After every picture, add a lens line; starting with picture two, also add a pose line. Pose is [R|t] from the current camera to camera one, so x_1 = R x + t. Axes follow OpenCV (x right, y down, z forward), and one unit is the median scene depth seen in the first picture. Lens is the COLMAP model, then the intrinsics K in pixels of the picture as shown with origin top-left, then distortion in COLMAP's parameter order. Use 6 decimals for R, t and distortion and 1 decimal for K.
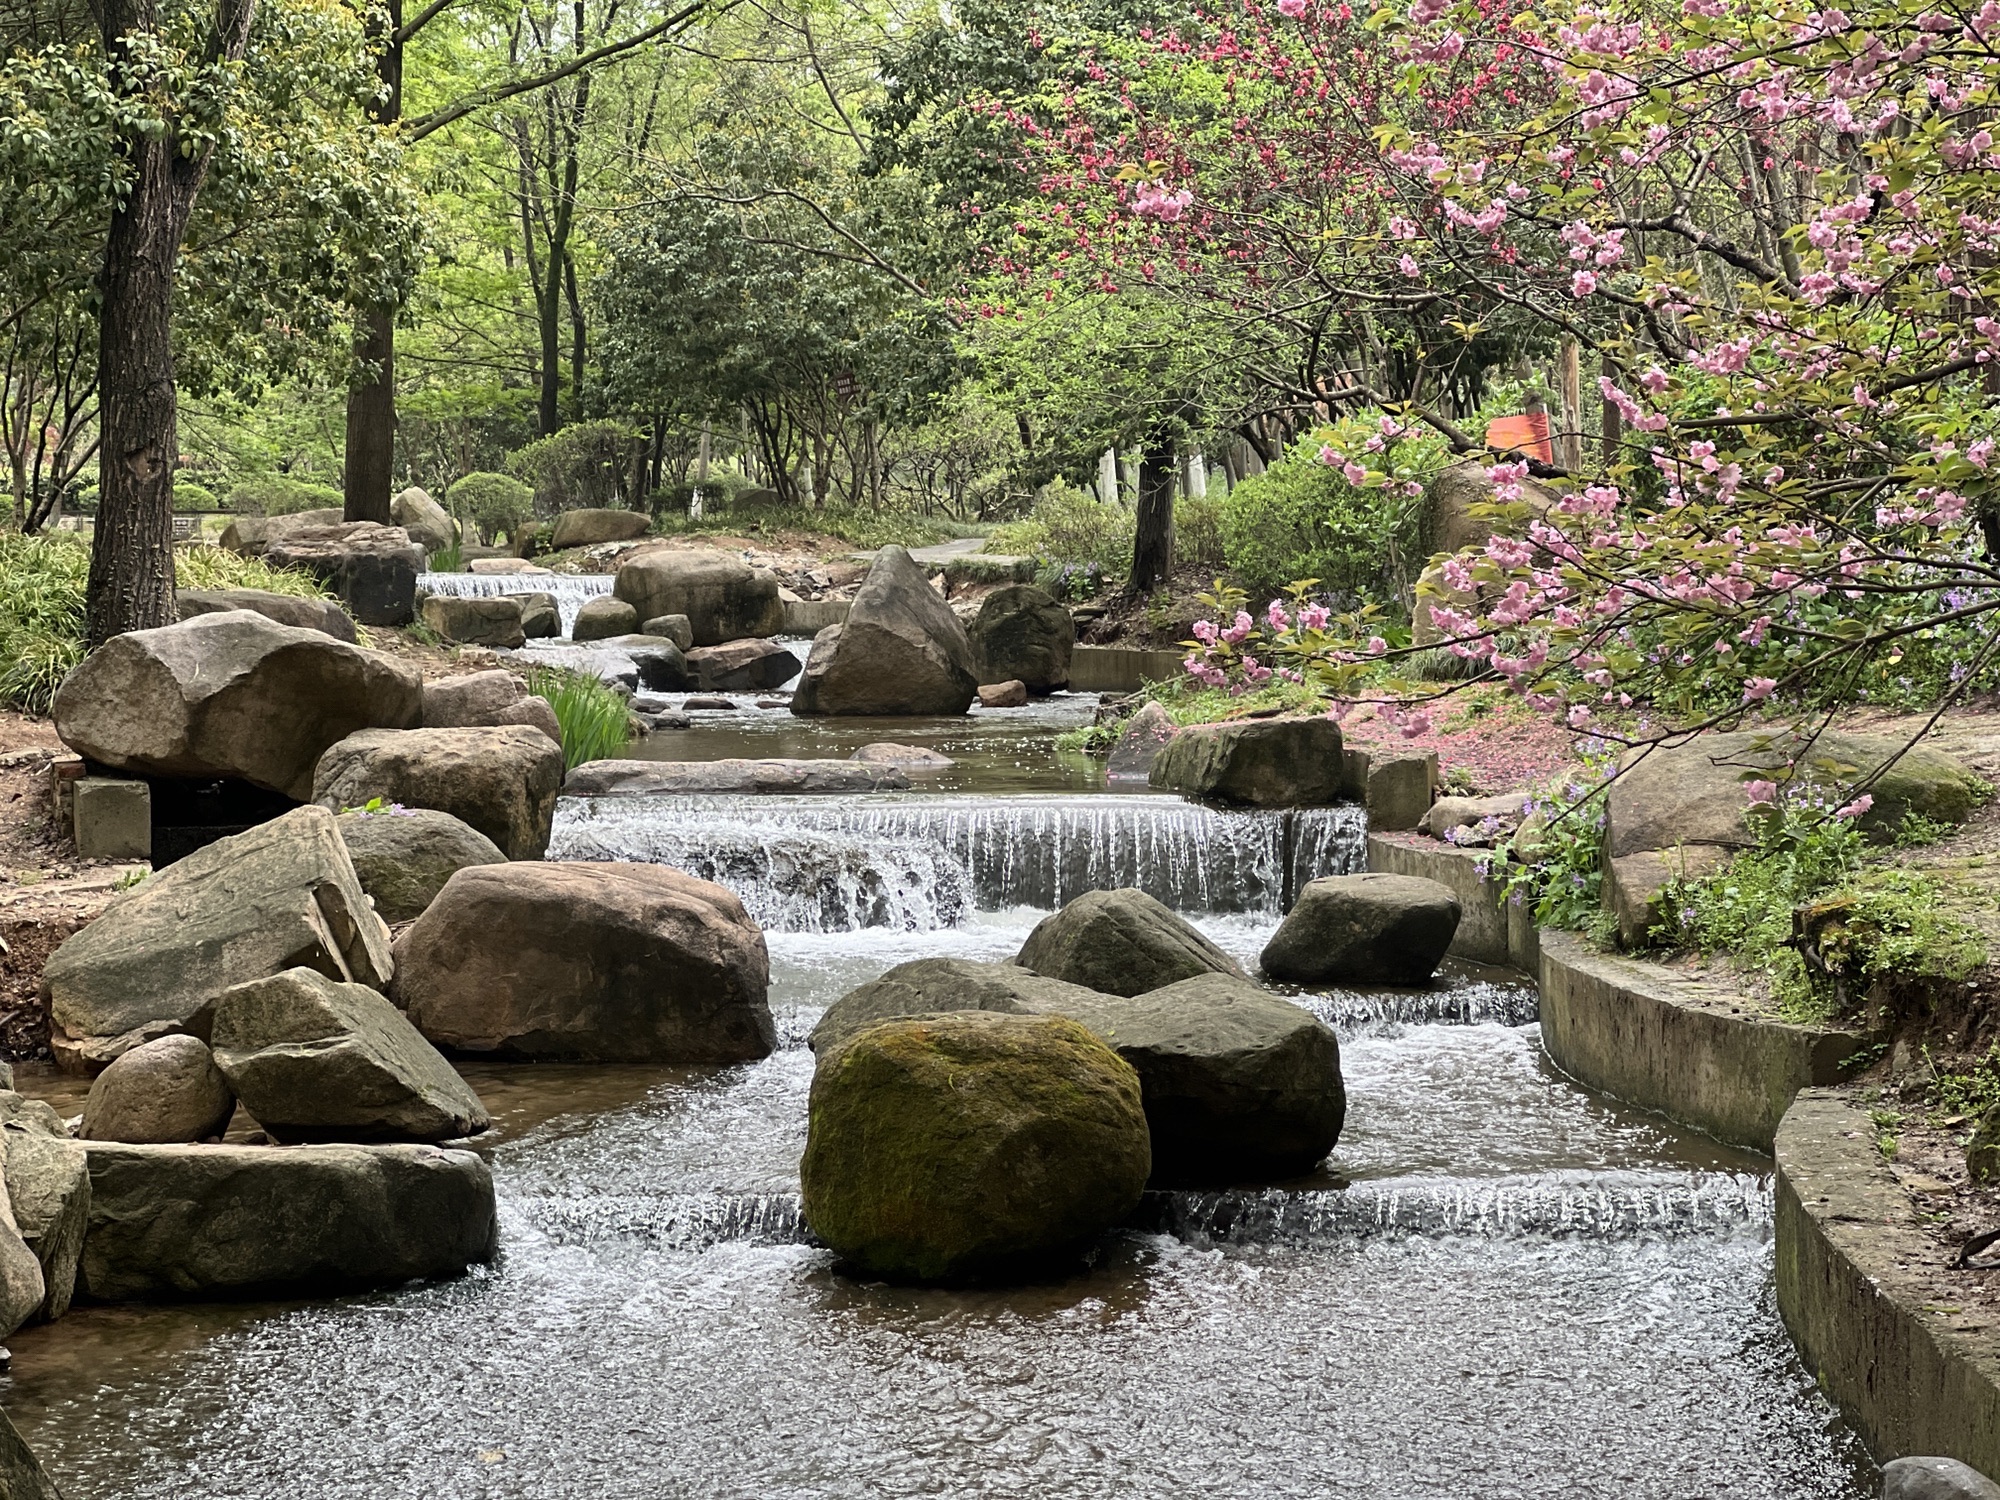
lens RADIAL K [[4670.5, 0, 1000.0], [0, 4670.5, 750.0], [0, 0, 1]] dist [-0.000411, 5.140597]
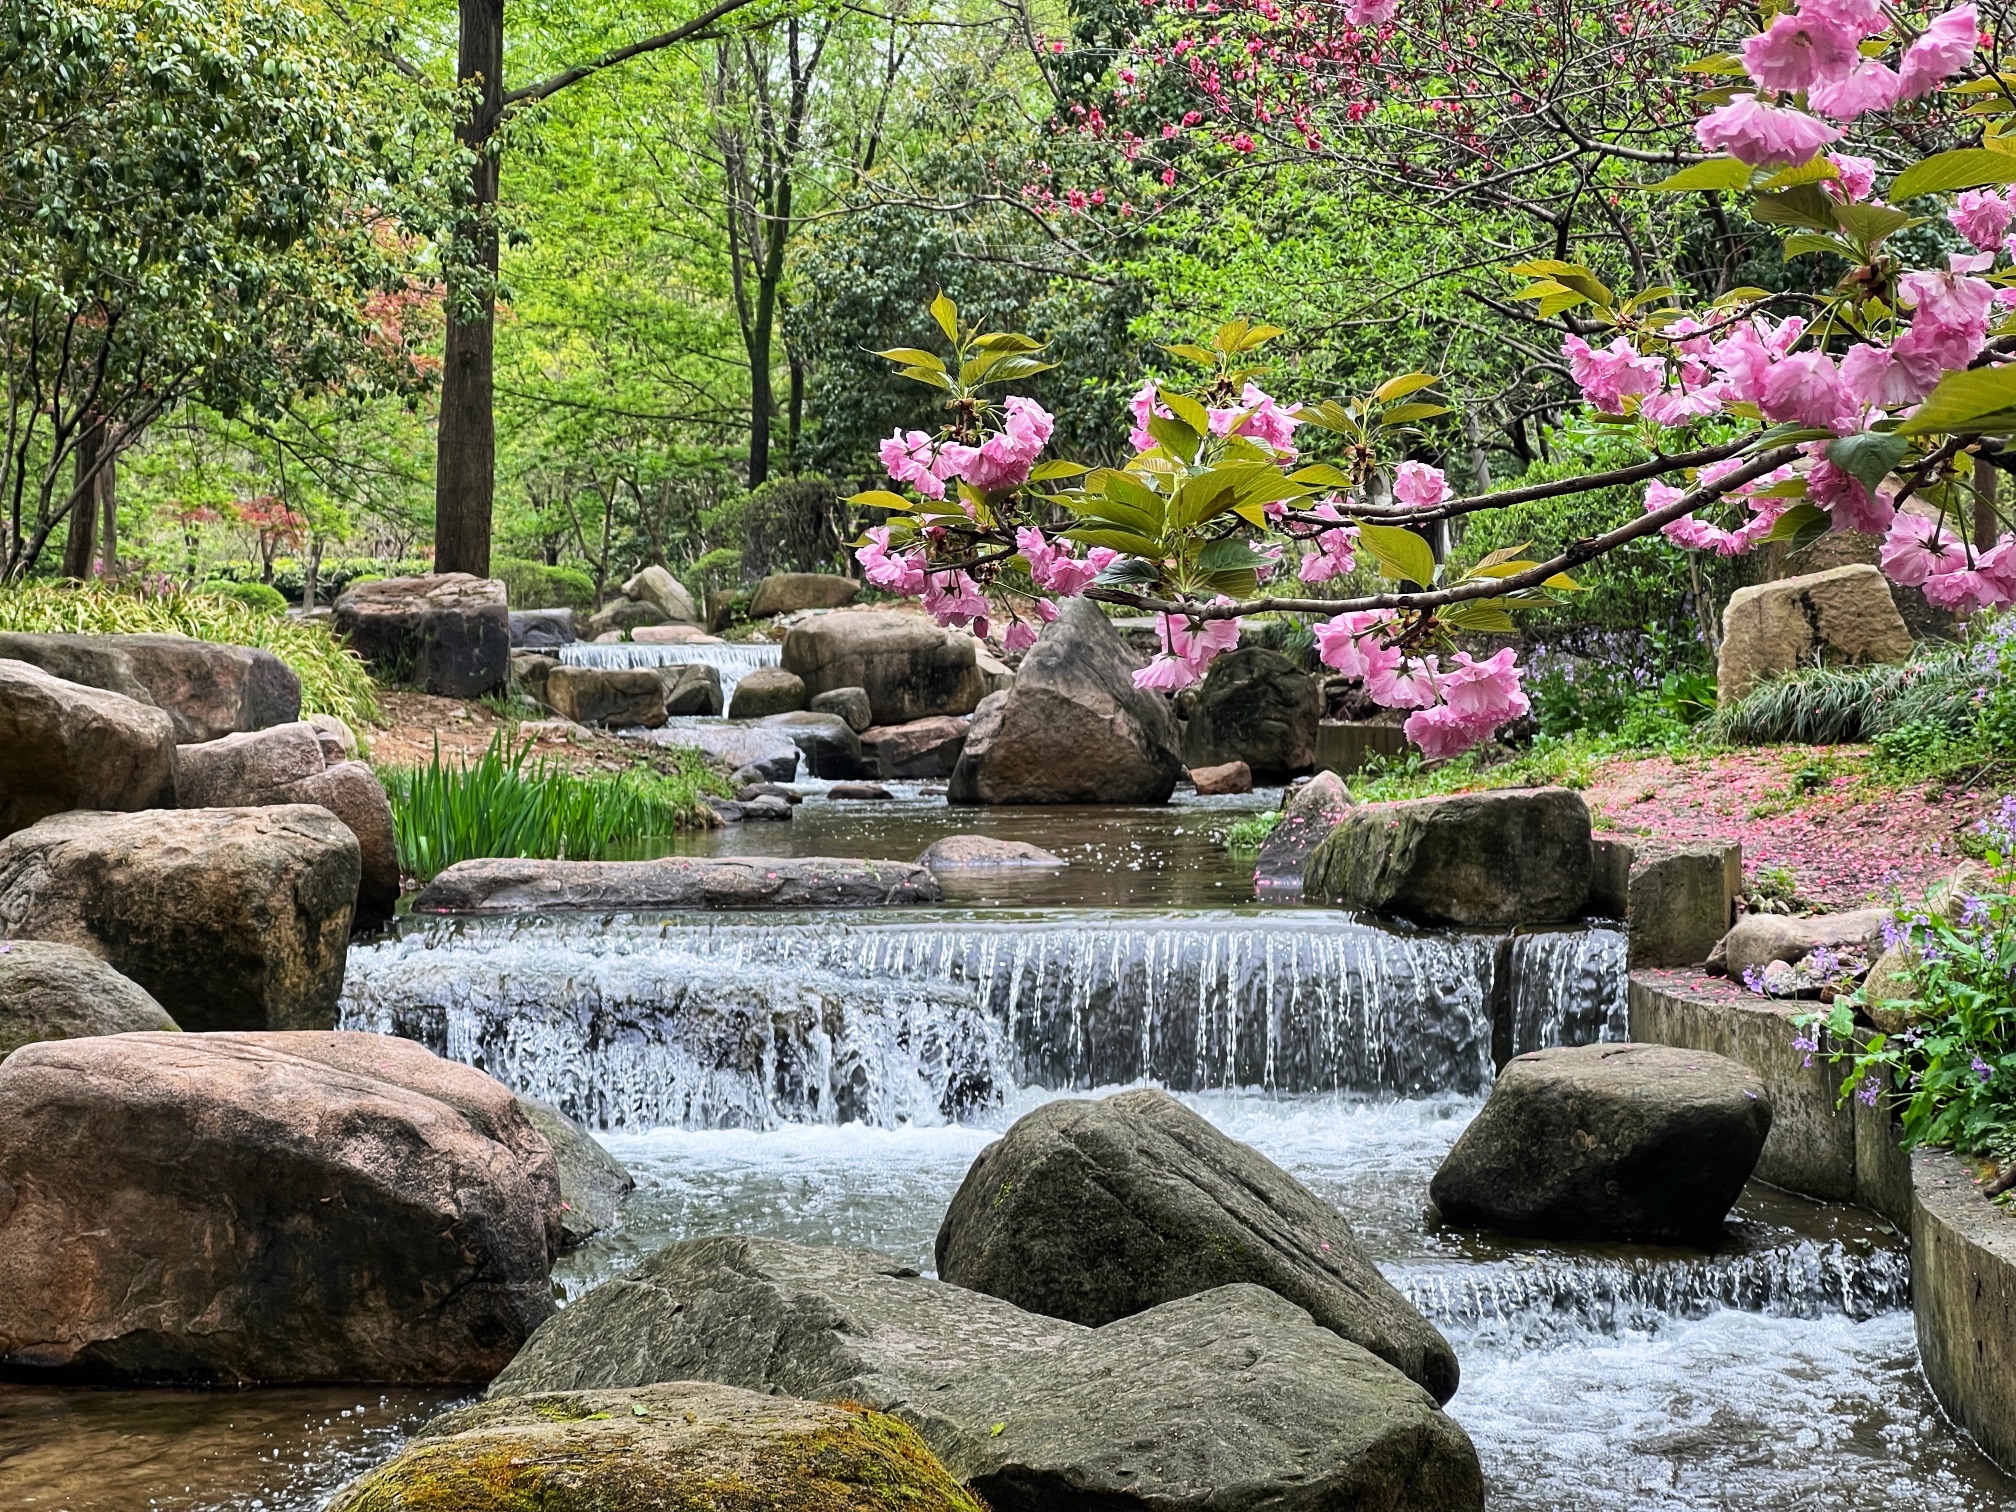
lens RADIAL K [[4707.8, 0, 1008.0], [0, 4707.8, 756.0], [0, 0, 1]] dist [-0.000411, 5.140597]
pose [[0.997514, -0.003432, -0.070387, 0.038858], [0.001977, 0.999783, -0.020730, 0.001600], [0.070443, 0.020539, 0.997304, 0.345964]]
